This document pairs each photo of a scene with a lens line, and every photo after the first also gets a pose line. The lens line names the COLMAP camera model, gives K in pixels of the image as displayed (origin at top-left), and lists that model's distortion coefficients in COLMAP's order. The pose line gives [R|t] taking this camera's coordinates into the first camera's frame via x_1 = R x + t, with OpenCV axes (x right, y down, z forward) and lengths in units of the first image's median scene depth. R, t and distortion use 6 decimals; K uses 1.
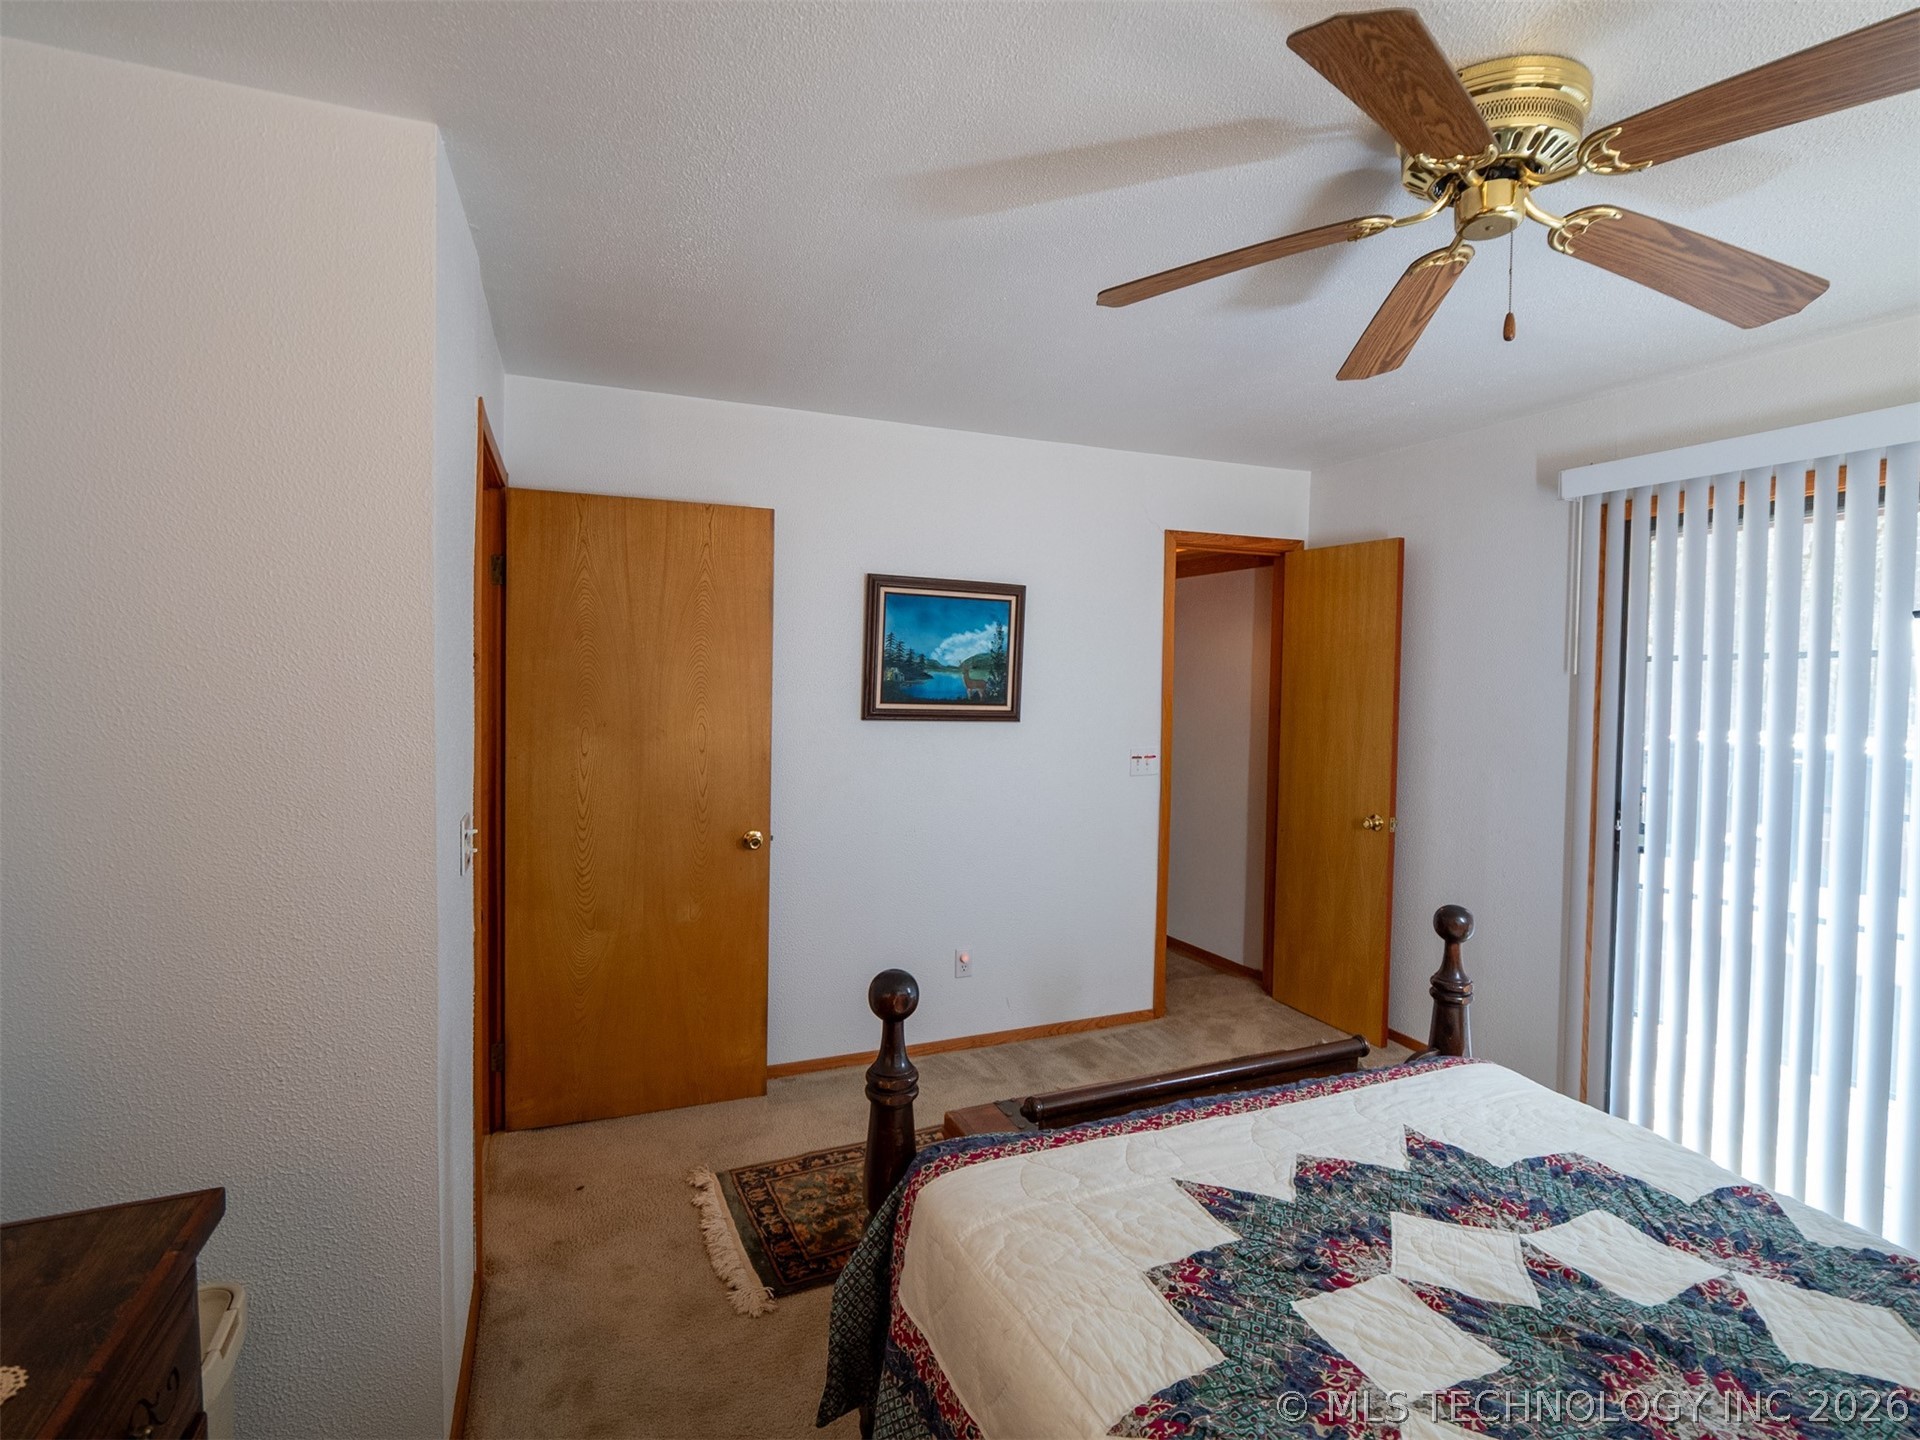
lens RADIAL K [[954.5, 0, 980.8], [0, 954.5, 693.7], [0, 0, 1]] dist [-0.009984, -0.001072]
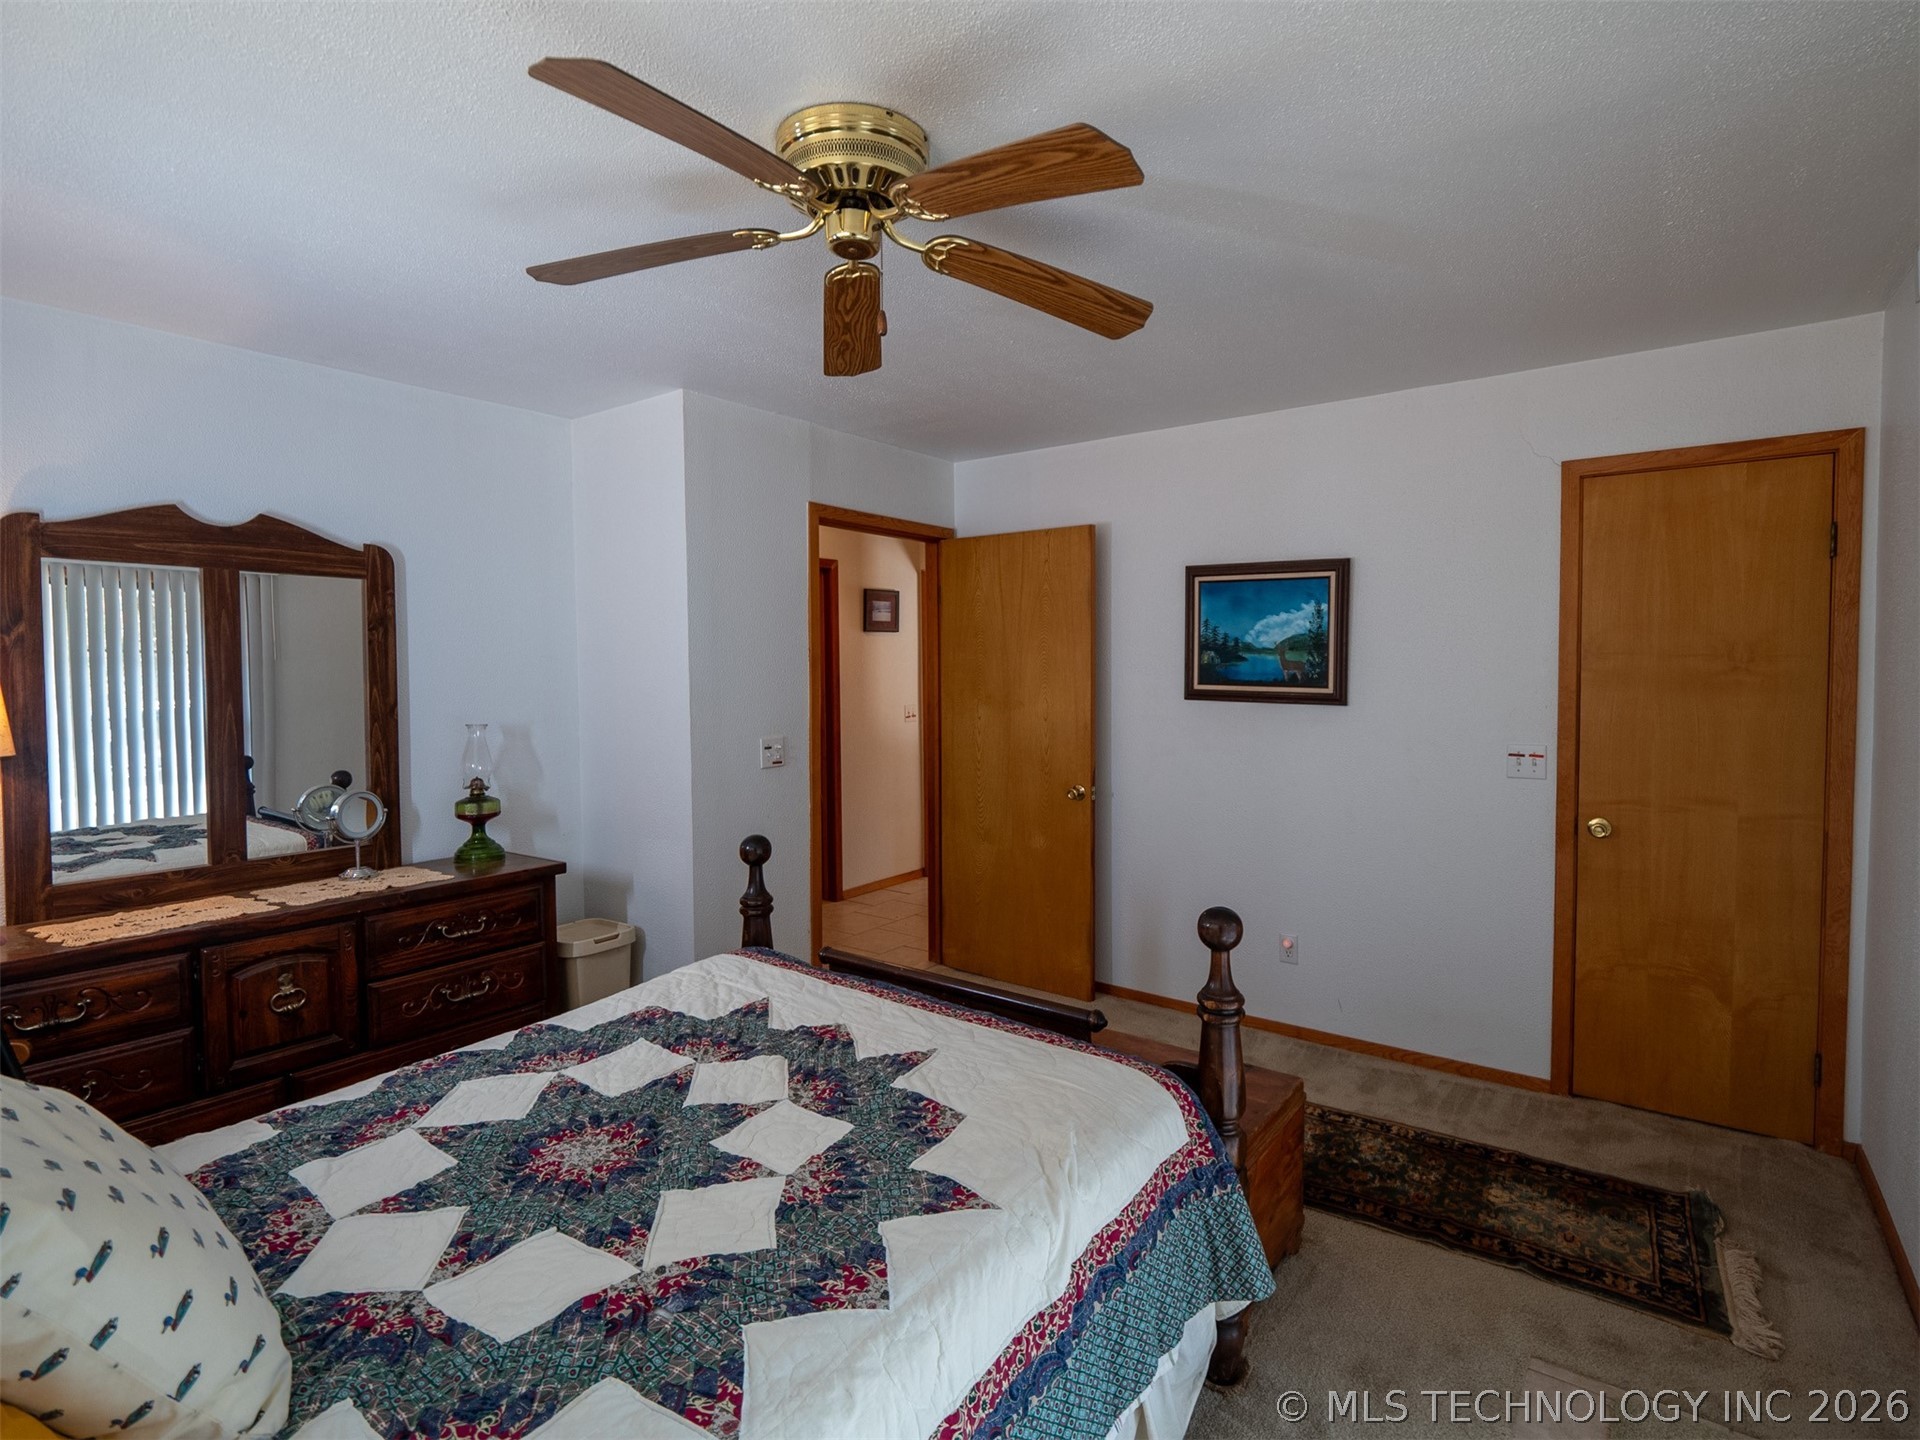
lens RADIAL K [[940.9, 0, 981.1], [0, 940.9, 700.4], [0, 0, 1]] dist [-0.012603, -0.001827]
pose [[0.509316, 0.012106, -0.860495, 0.680693], [-0.009881, 0.999917, 0.008219, 0.021680], [0.860523, 0.004317, 0.509393, 0.240484]]
